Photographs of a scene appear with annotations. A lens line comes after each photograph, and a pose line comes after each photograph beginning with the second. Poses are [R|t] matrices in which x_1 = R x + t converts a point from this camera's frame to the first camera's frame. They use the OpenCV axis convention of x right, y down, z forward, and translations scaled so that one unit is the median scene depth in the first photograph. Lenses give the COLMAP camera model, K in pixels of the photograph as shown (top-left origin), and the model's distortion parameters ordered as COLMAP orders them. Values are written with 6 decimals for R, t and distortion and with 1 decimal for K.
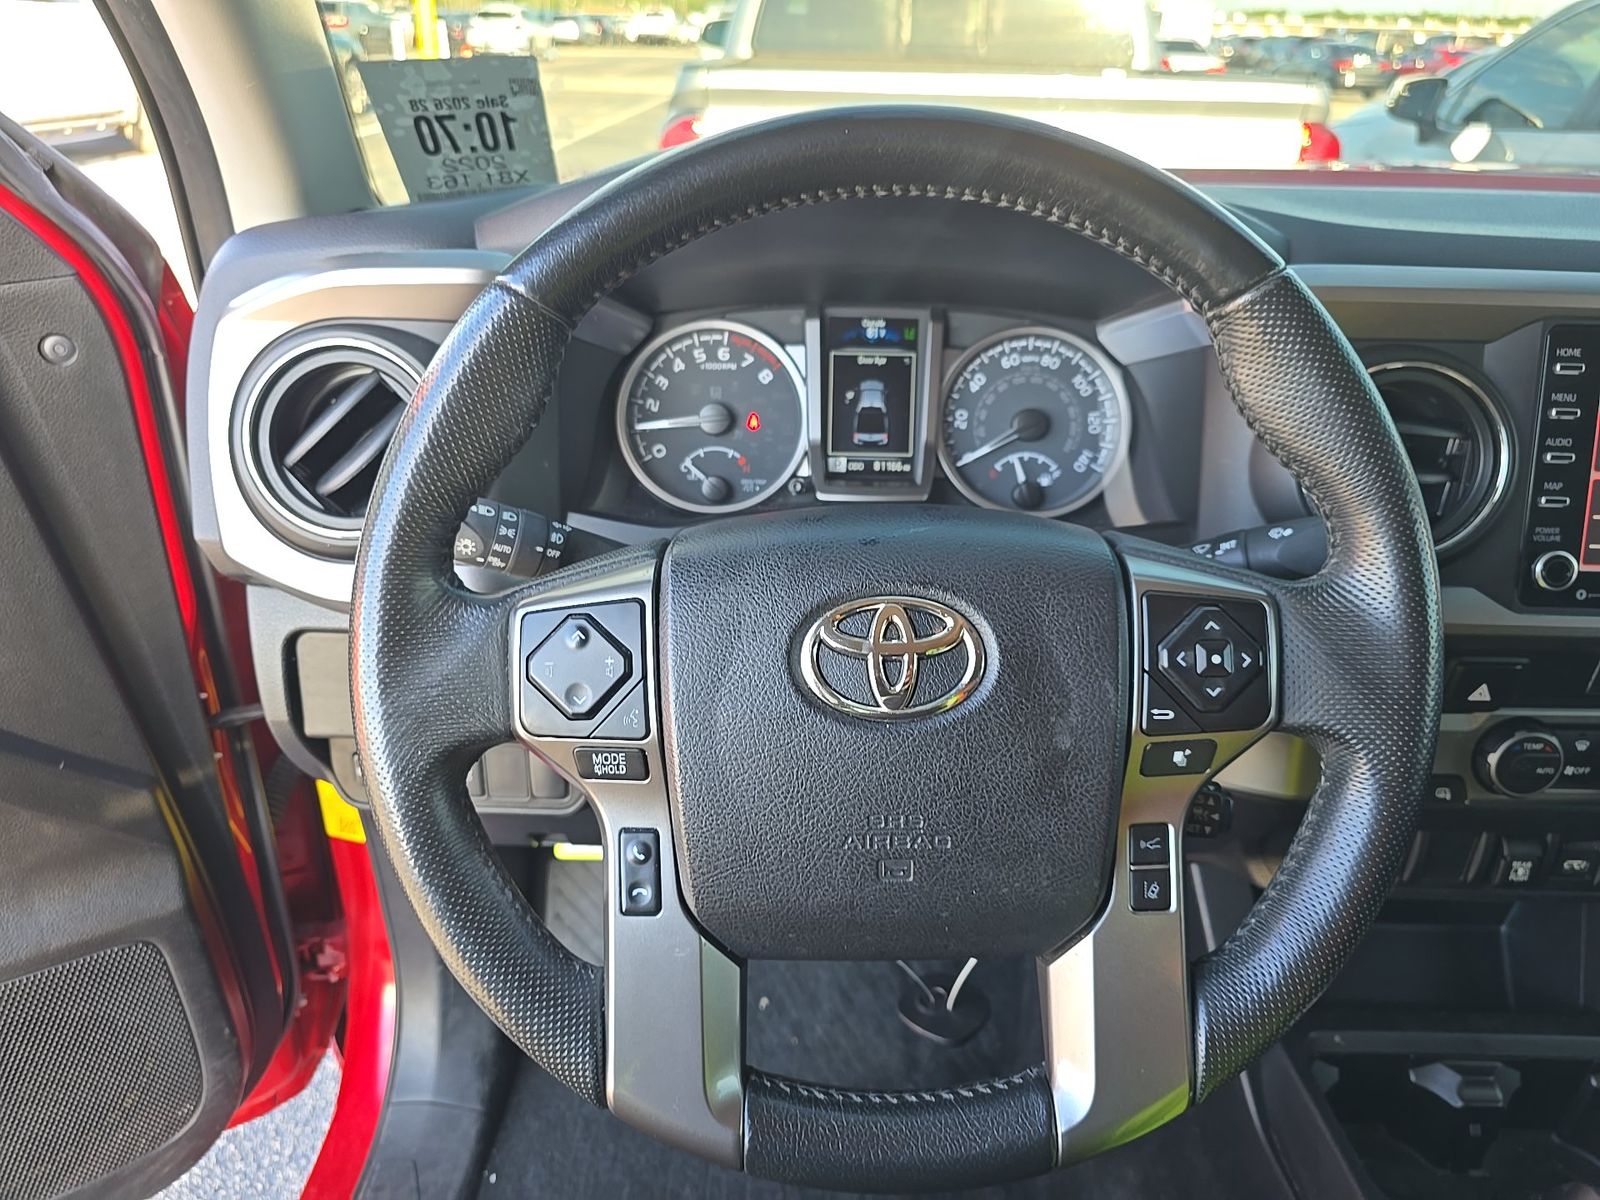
lens RADIAL K [[1075.7, 0, 808.7], [0, 1075.7, 603.3], [0, 0, 1]] dist [0.045151, -0.043197]
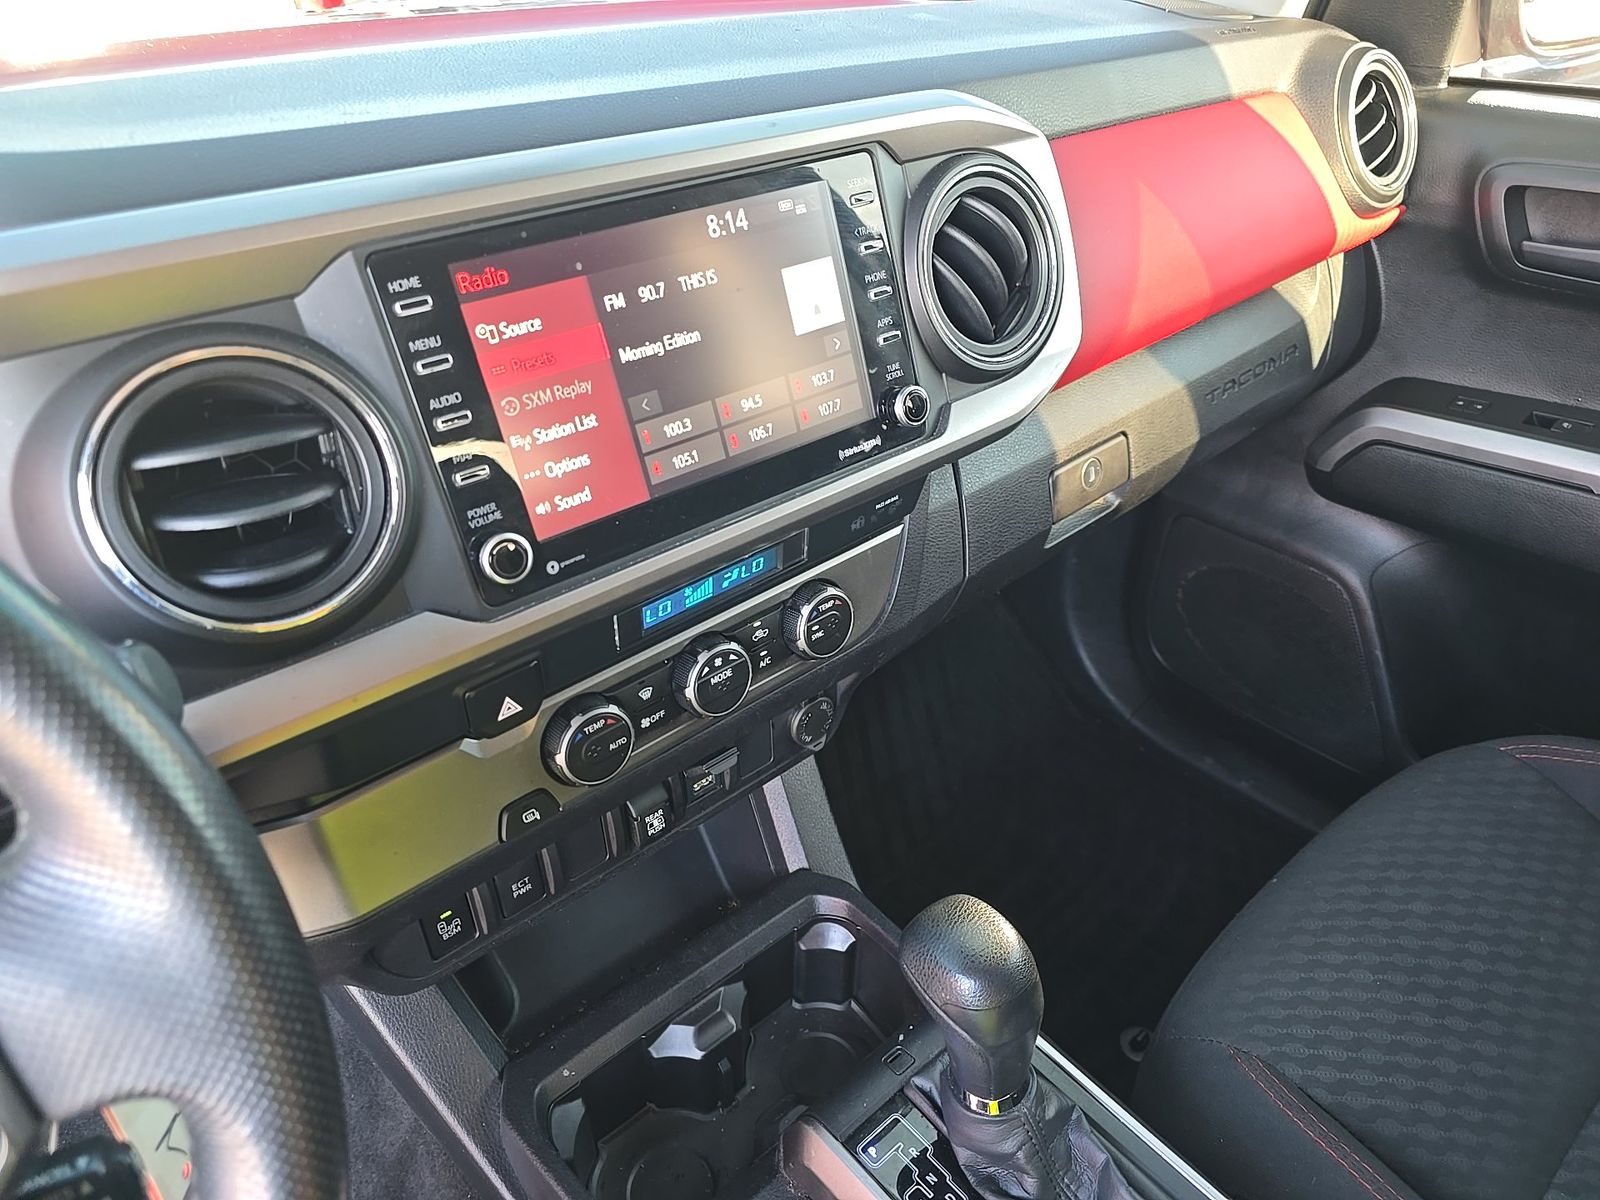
lens RADIAL K [[1075.7, 0, 808.7], [0, 1075.7, 603.3], [0, 0, 1]] dist [0.045151, -0.043197]
pose [[0.737795, -0.389106, 0.551594, 0.353227], [0.324697, 0.920971, 0.215369, -0.085970], [-0.591803, 0.020202, 0.805829, 0.207399]]
